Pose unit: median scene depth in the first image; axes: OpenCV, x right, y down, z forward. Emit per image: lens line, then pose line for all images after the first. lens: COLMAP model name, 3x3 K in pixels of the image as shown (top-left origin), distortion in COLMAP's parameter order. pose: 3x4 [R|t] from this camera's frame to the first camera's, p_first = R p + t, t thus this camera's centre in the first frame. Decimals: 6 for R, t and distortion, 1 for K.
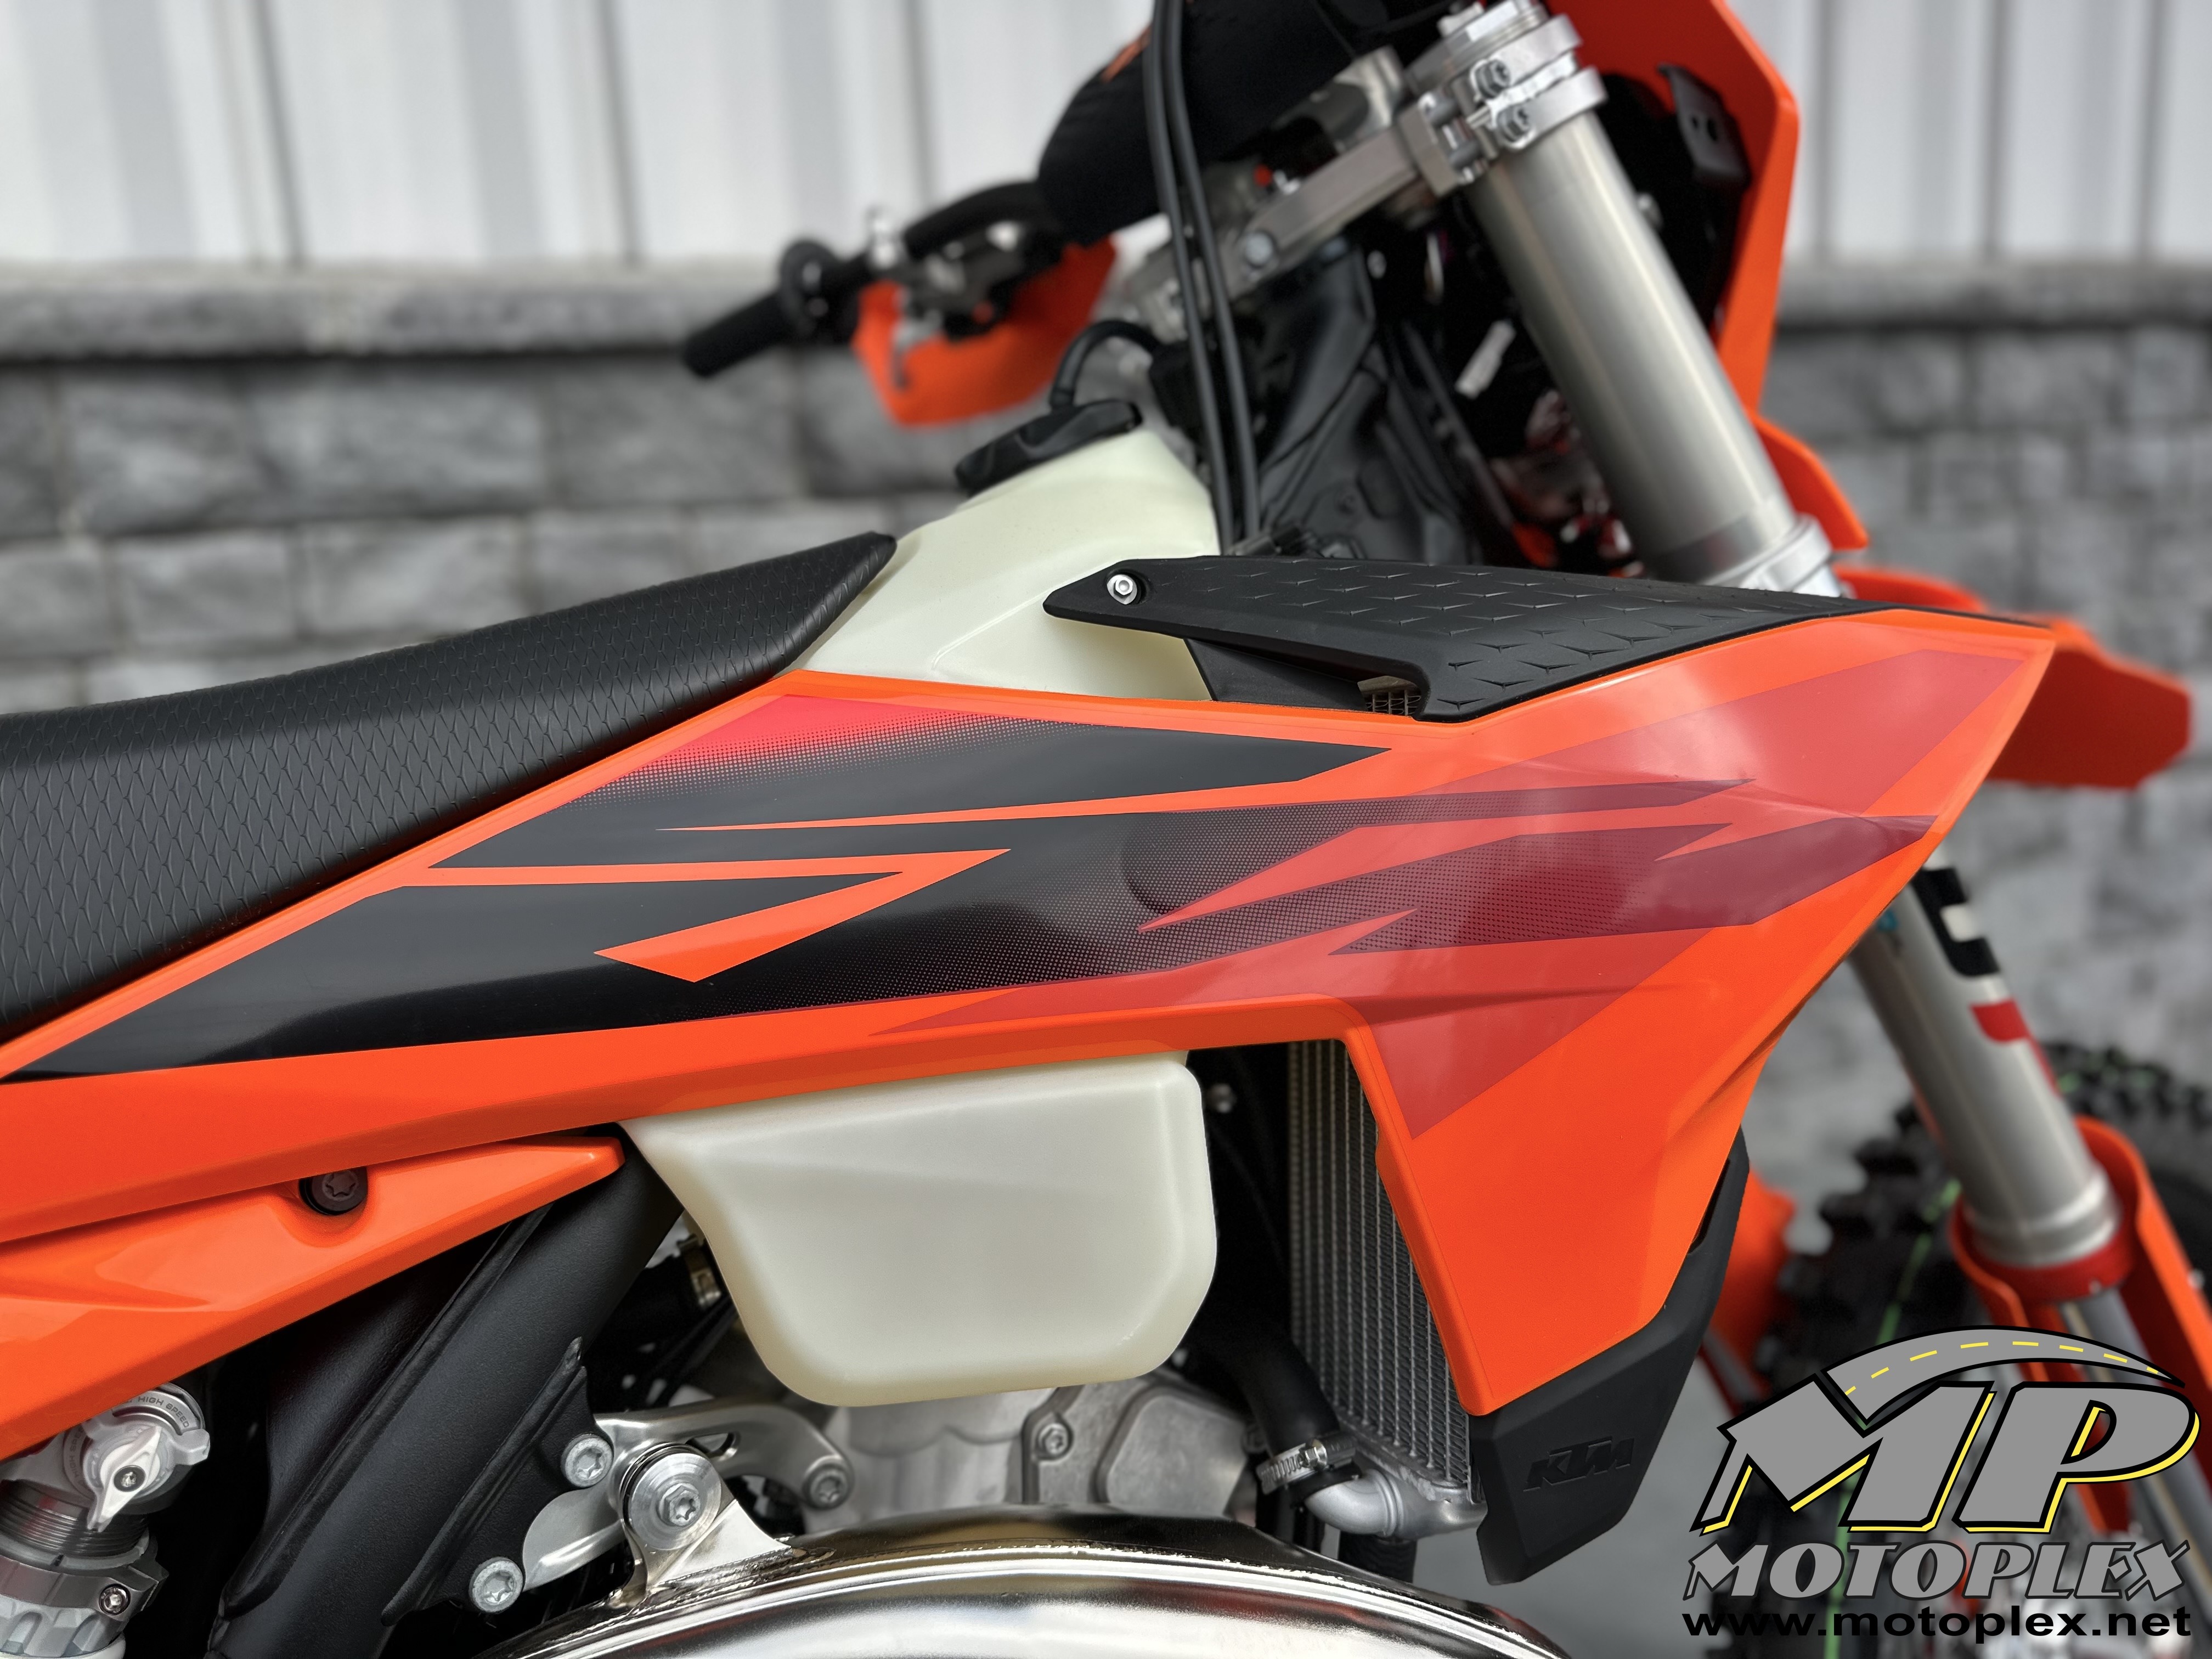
lens RADIAL K [[1556.1, 0, 1100.5], [0, 1556.1, 839.3], [0, 0, 1]] dist [0.077019, -0.145036]
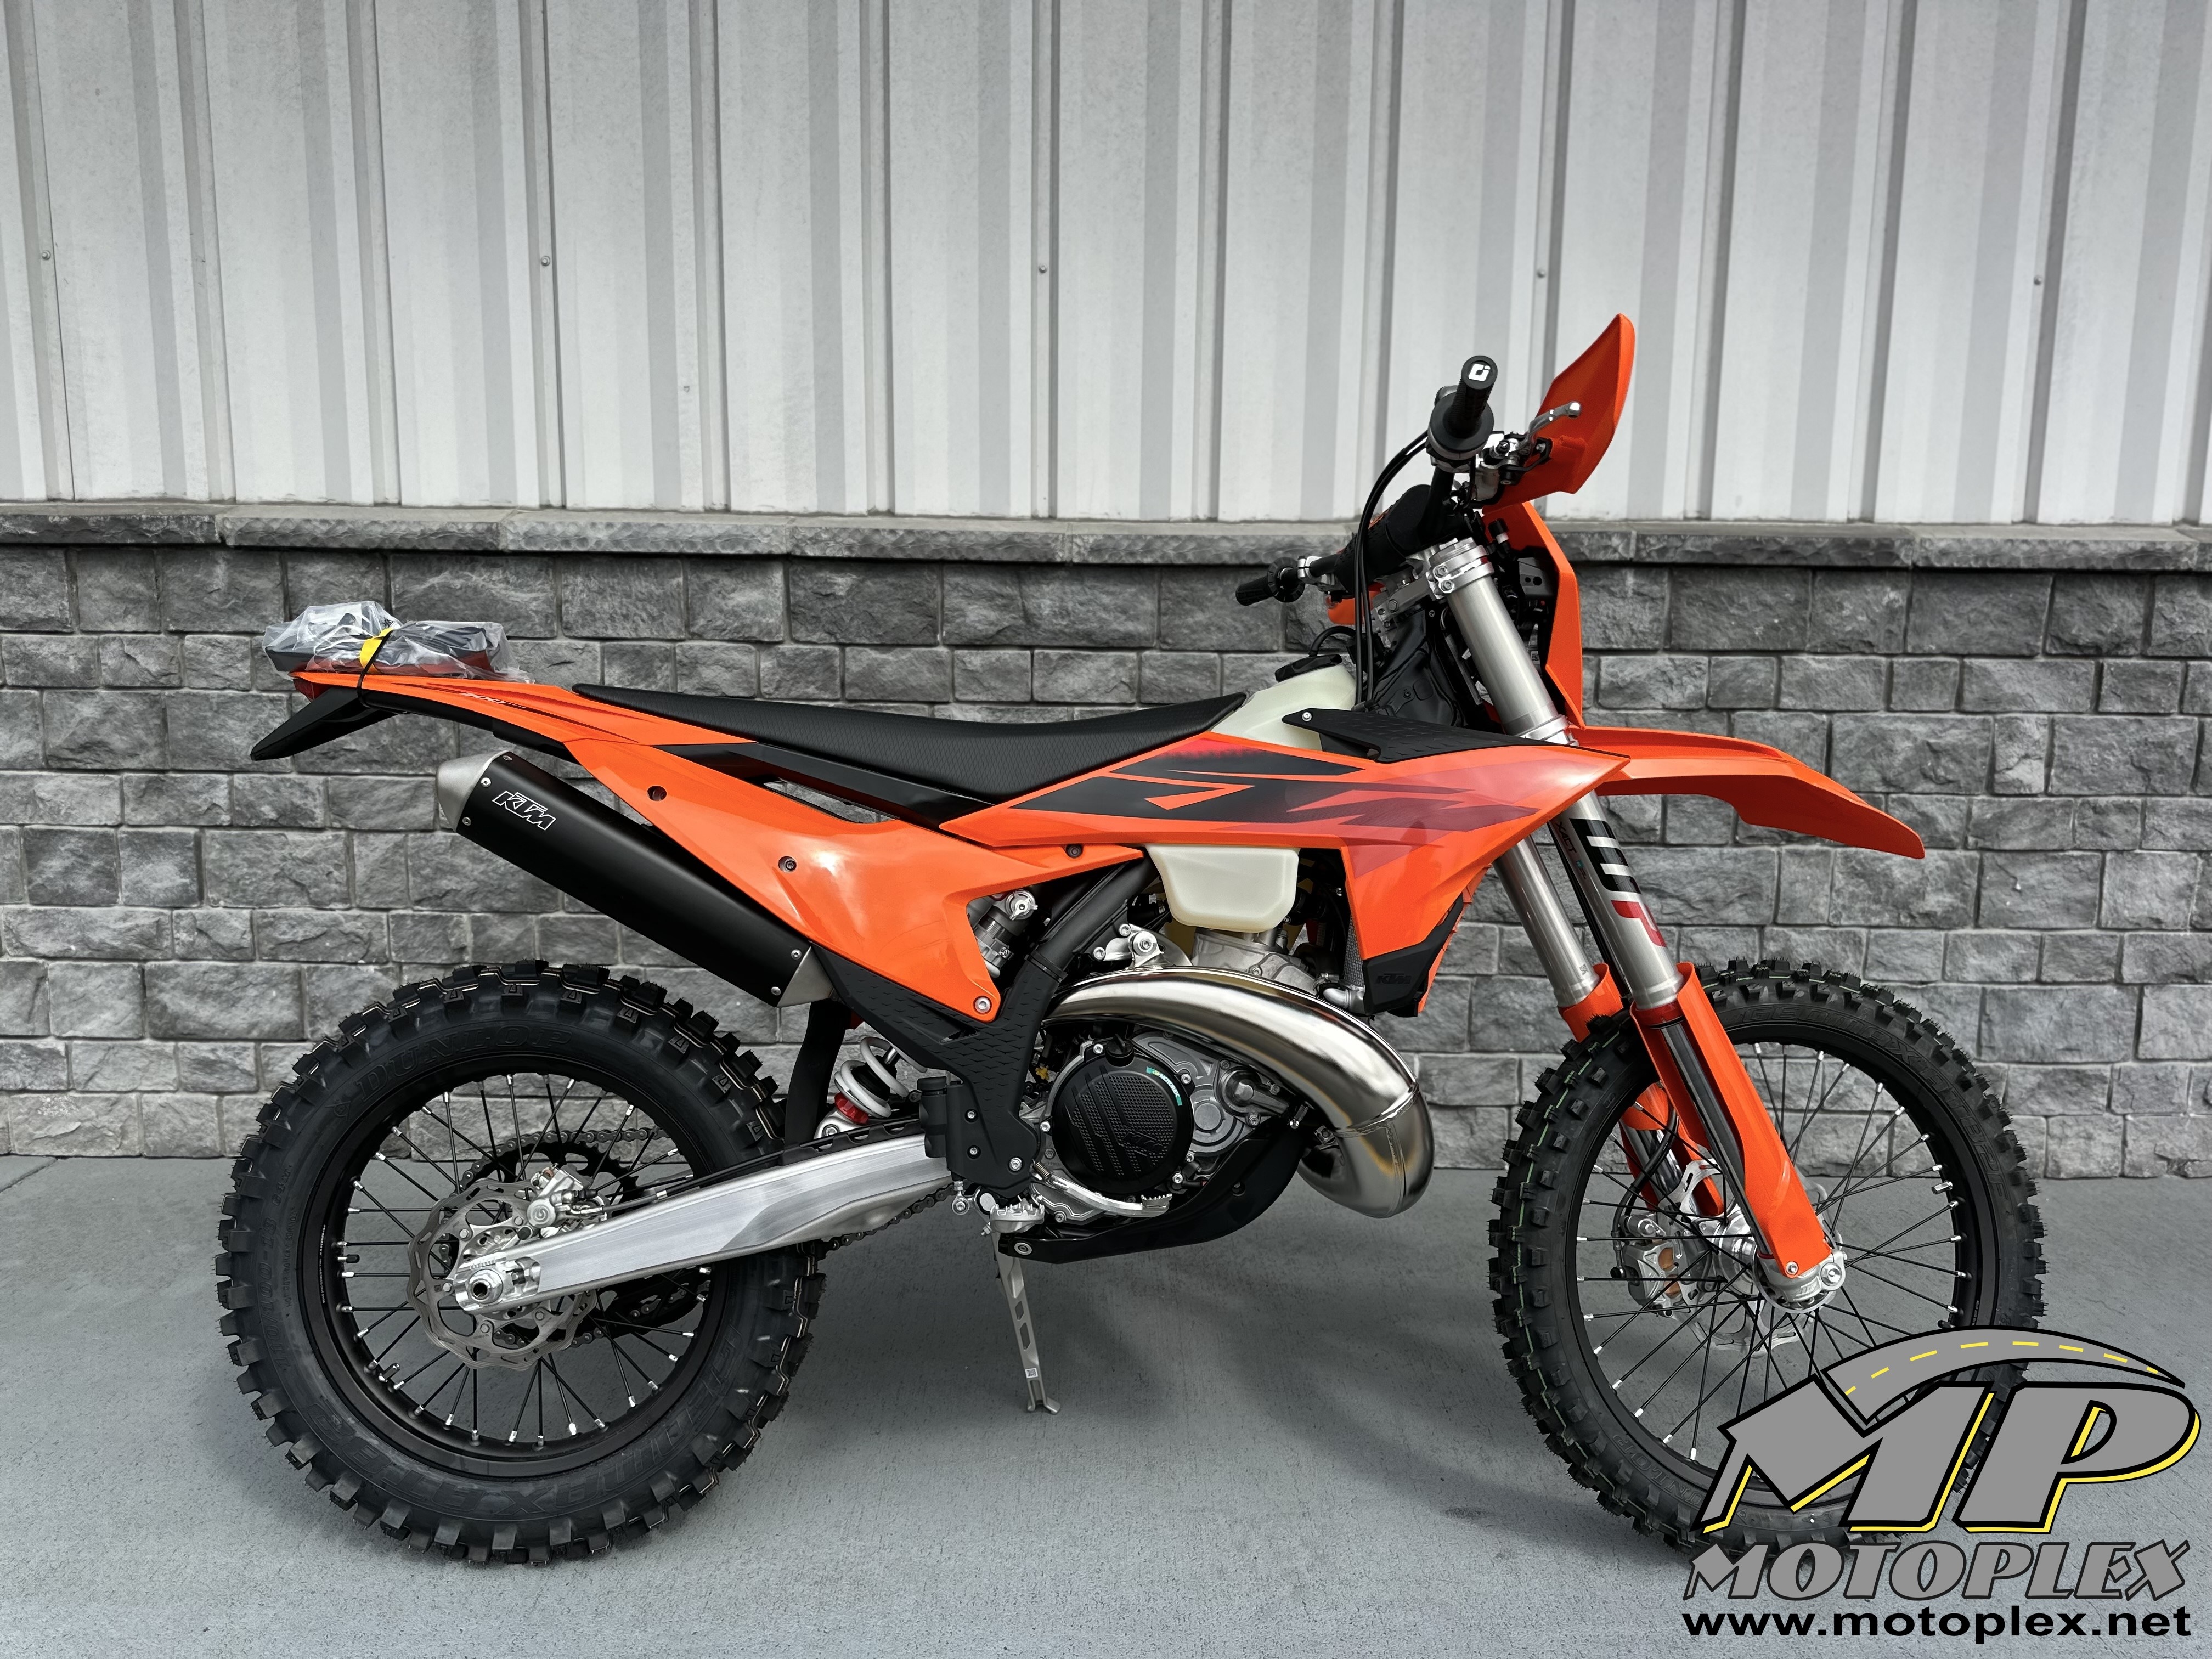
lens RADIAL K [[1547.2, 0, 1118.3], [0, 1547.2, 825.5], [0, 0, 1]] dist [0.075802, -0.103120]
pose [[0.934930, 0.117288, -0.334888, 0.721418], [-0.138450, 0.989564, -0.039946, 0.241036], [0.326708, 0.083711, 0.941411, -2.085879]]
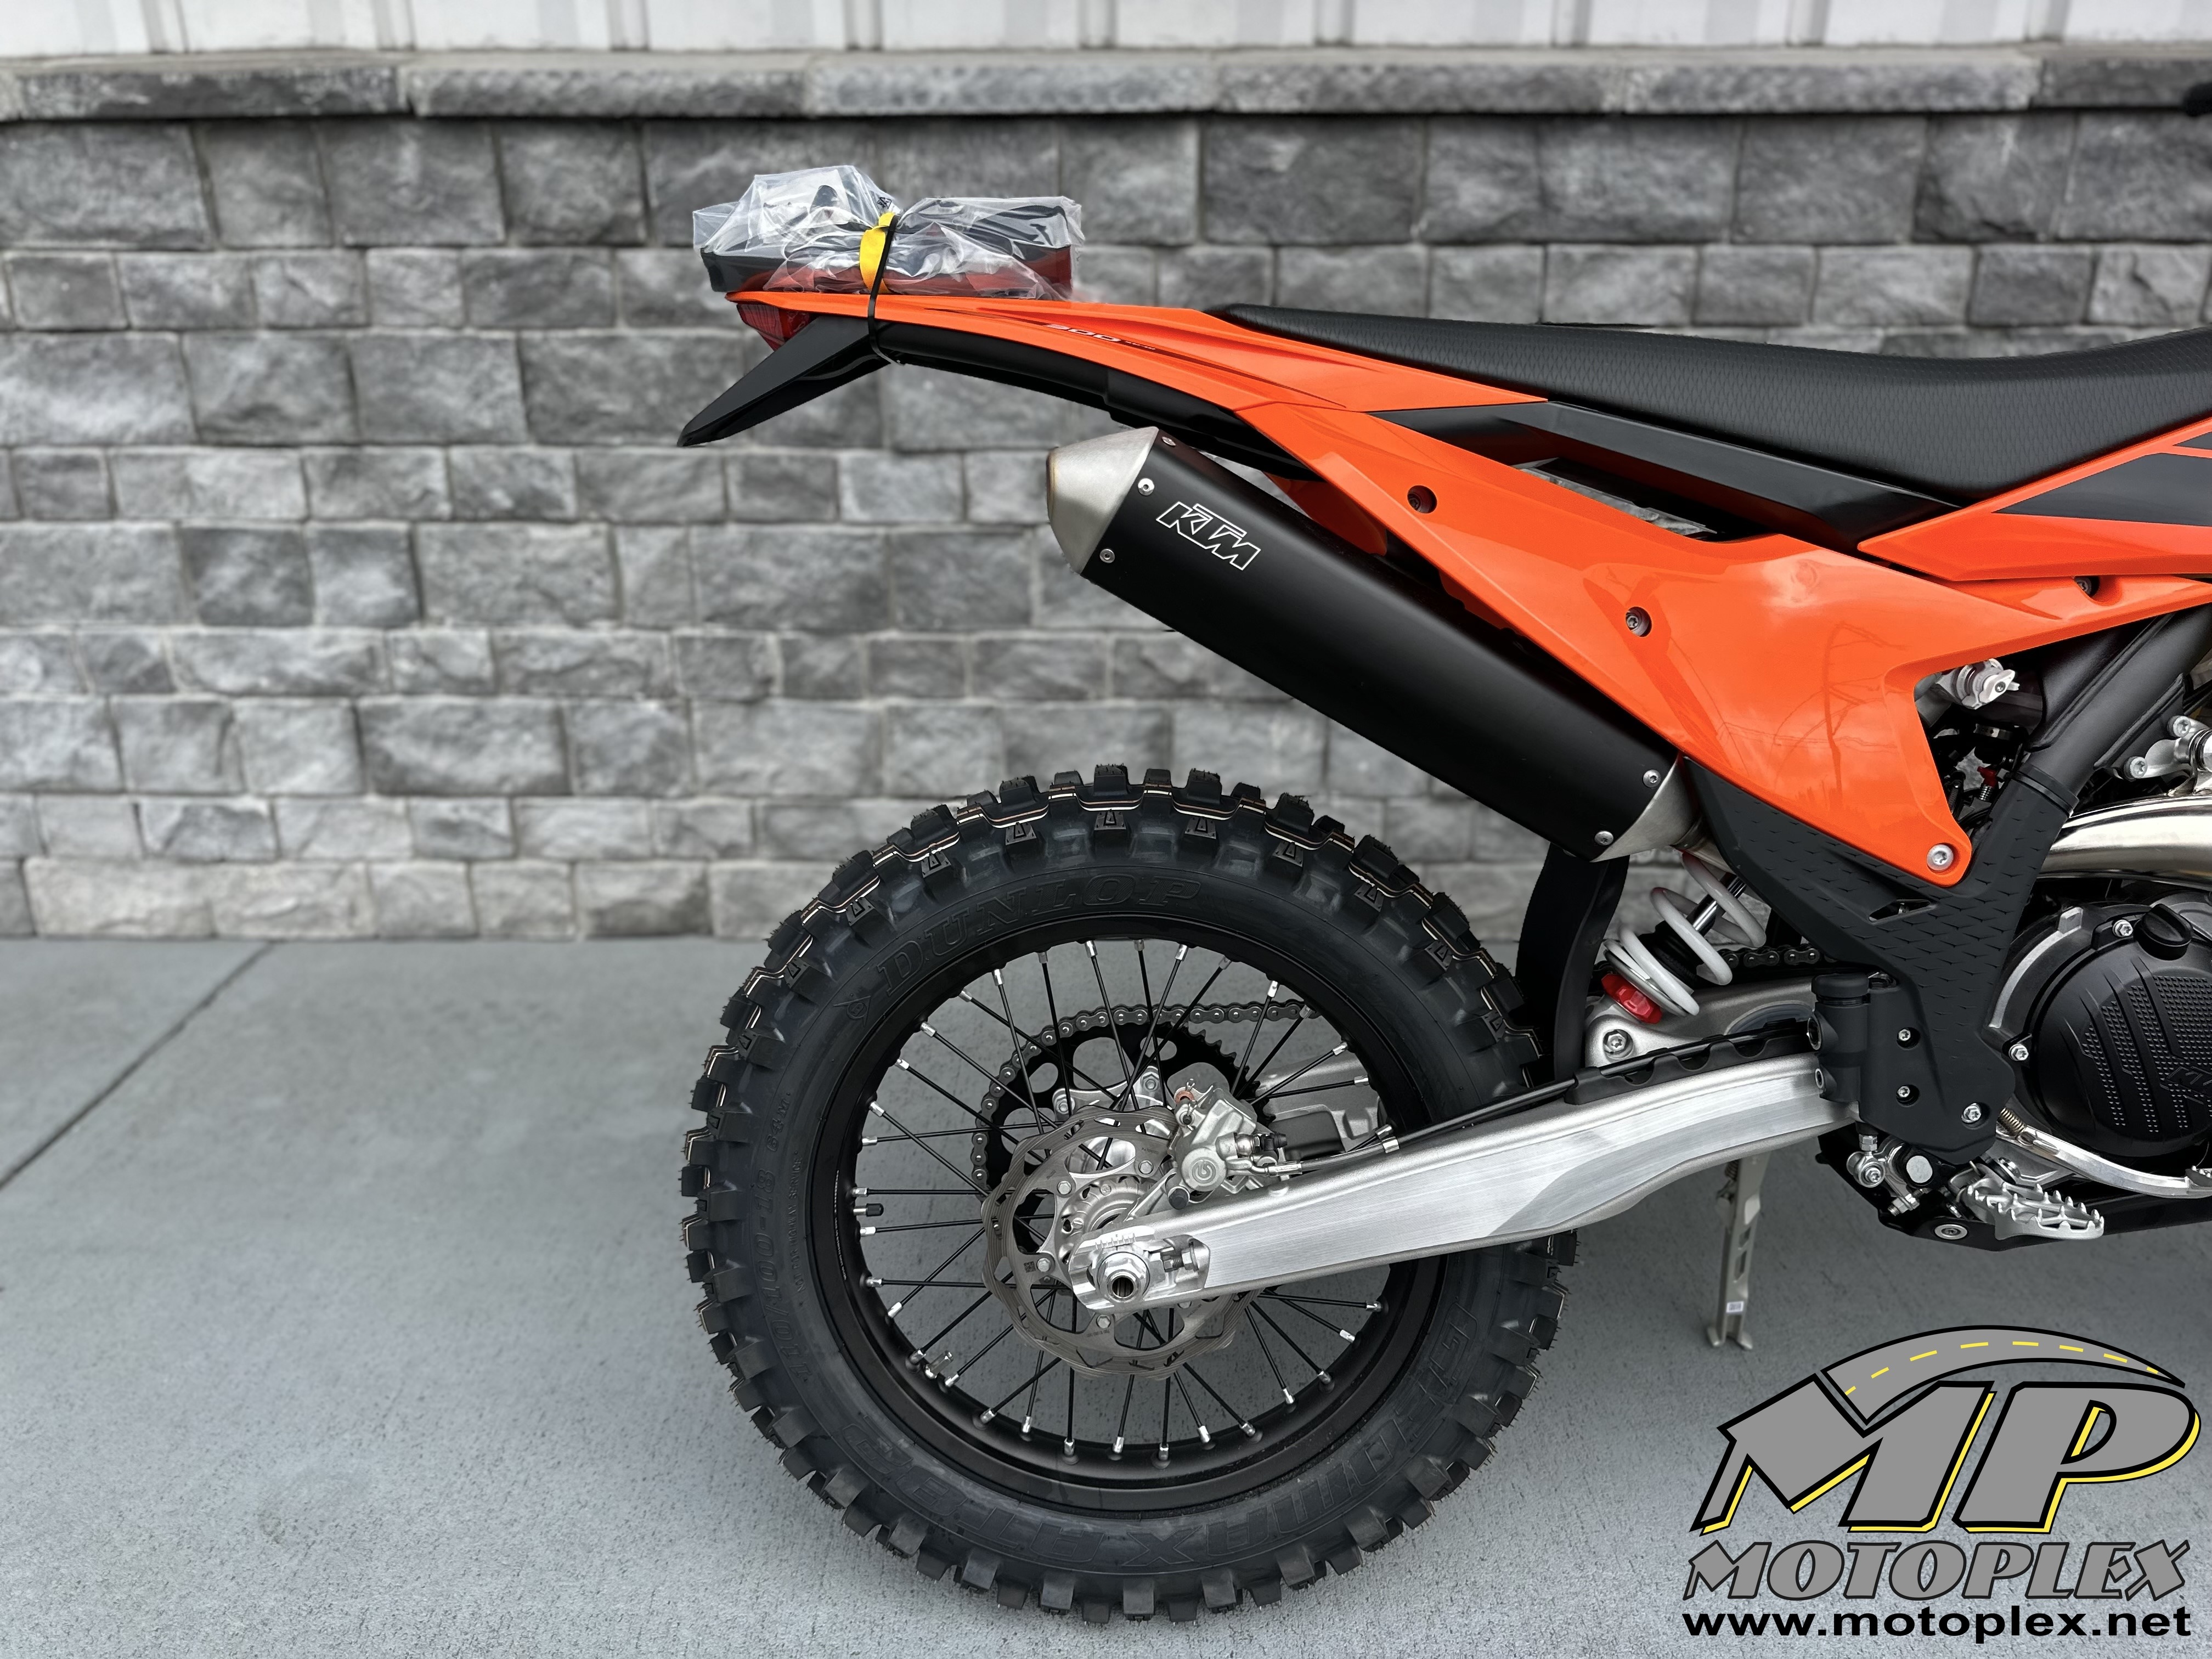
lens RADIAL K [[1579.4, 0, 1101.1], [0, 1579.4, 807.5], [0, 0, 1]] dist [0.023809, -0.029487]
pose [[0.926850, 0.177974, -0.330568, -0.802216], [-0.125253, 0.976636, 0.174624, 0.253064], [0.353923, -0.120446, 0.927486, -1.342017]]
